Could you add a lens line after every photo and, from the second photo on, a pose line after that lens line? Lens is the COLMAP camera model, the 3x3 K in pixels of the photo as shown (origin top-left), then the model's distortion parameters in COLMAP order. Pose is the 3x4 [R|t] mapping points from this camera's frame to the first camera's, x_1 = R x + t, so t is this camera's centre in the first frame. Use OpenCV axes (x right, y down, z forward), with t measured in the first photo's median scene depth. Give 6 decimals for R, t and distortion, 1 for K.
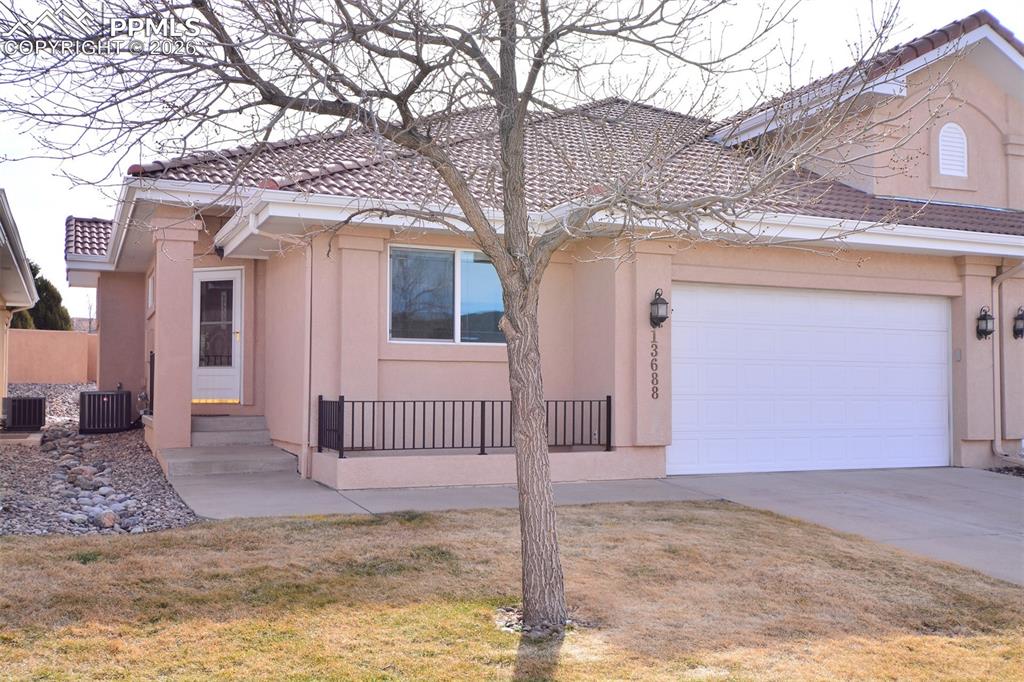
lens RADIAL K [[983.3, 0, 512.0], [0, 983.3, 341.0], [0, 0, 1]] dist [0.002716, -0.001263]
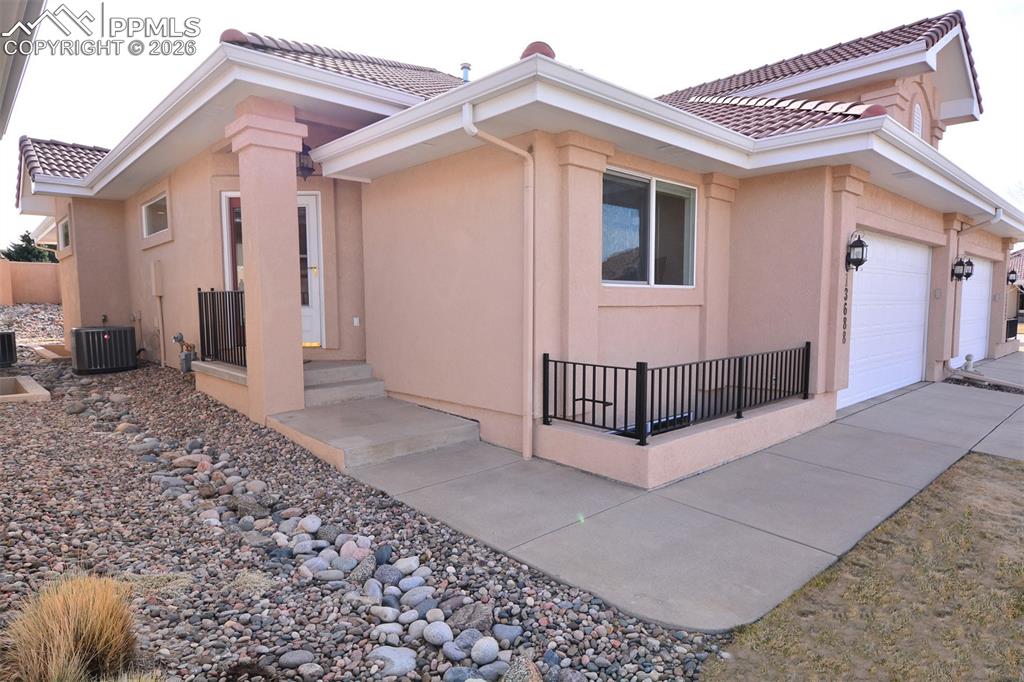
lens RADIAL K [[598.8, 0, 510.1], [0, 598.8, 351.7], [0, 0, 1]] dist [0.027356, -0.036277]
pose [[0.947522, -0.032210, 0.318064, -0.322316], [-0.011325, 0.990905, 0.134083, -0.009369], [-0.319490, -0.130649, 0.938540, 0.476469]]
